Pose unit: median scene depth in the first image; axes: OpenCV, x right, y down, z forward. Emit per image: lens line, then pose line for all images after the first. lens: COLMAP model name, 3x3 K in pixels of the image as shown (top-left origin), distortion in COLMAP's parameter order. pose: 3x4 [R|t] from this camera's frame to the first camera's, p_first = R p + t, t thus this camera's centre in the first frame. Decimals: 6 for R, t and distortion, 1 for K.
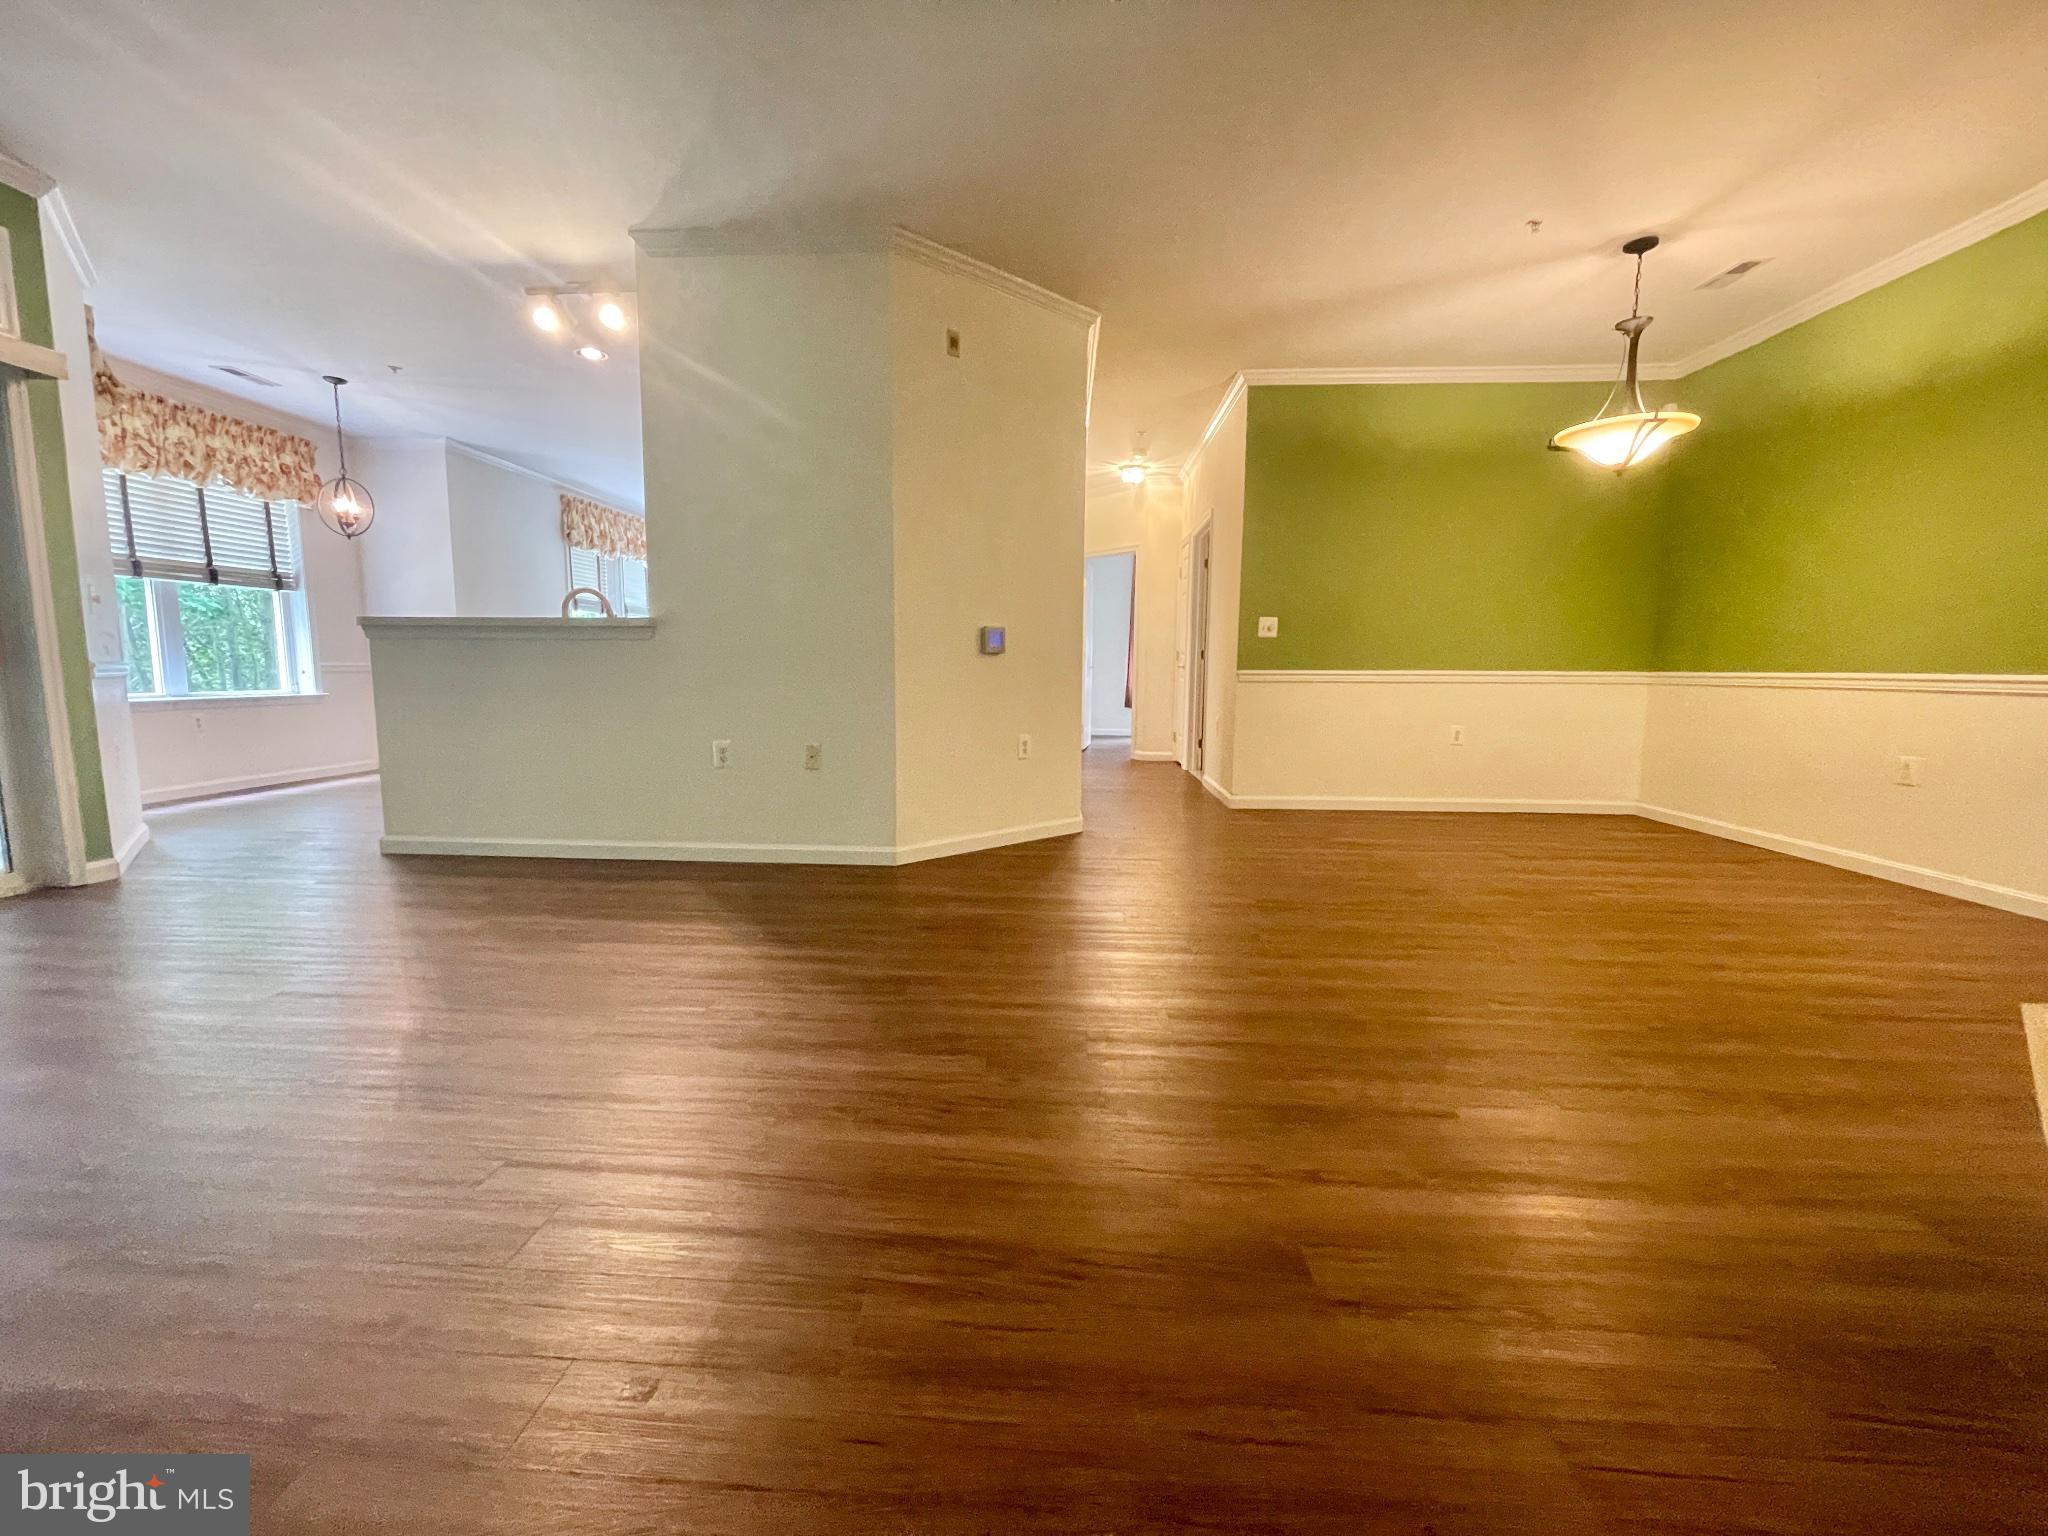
lens RADIAL K [[824.3, 0, 1020.0], [0, 824.3, 767.9], [0, 0, 1]] dist [0.000002, -0.000315]
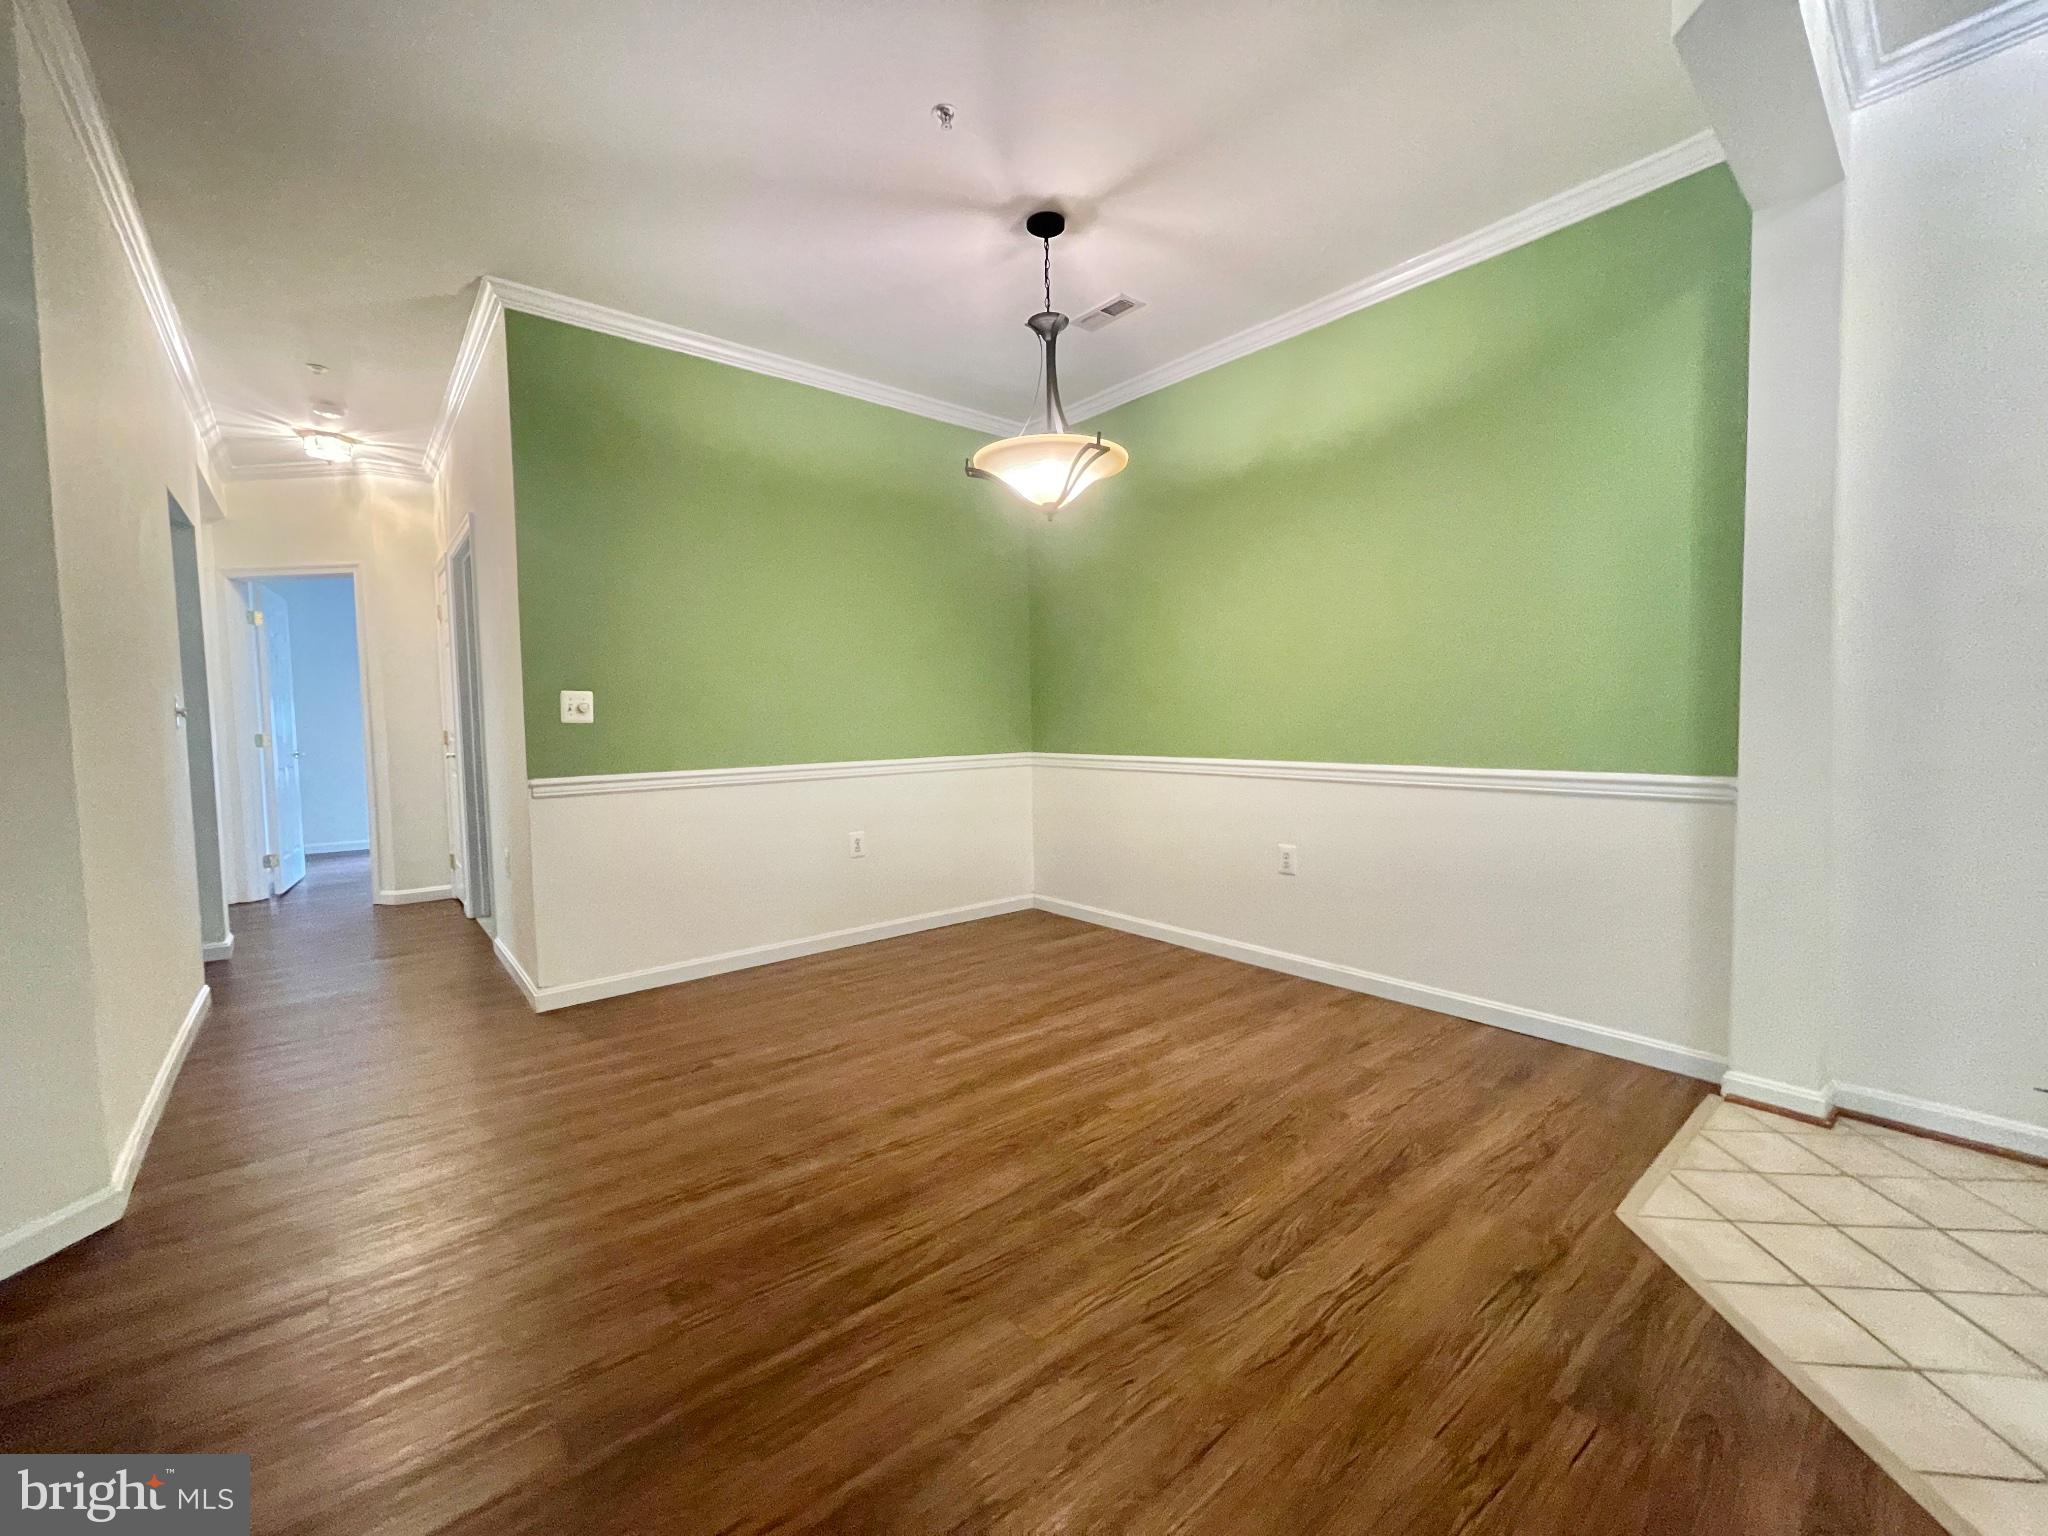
lens RADIAL K [[824.3, 0, 1005.8], [0, 824.3, 767.0], [0, 0, 1]] dist [0.000002, -0.000315]
pose [[0.740688, -0.058599, 0.669289, 0.172493], [0.100896, 0.994593, -0.024580, -0.110552], [-0.664230, 0.085735, 0.742596, 0.465268]]
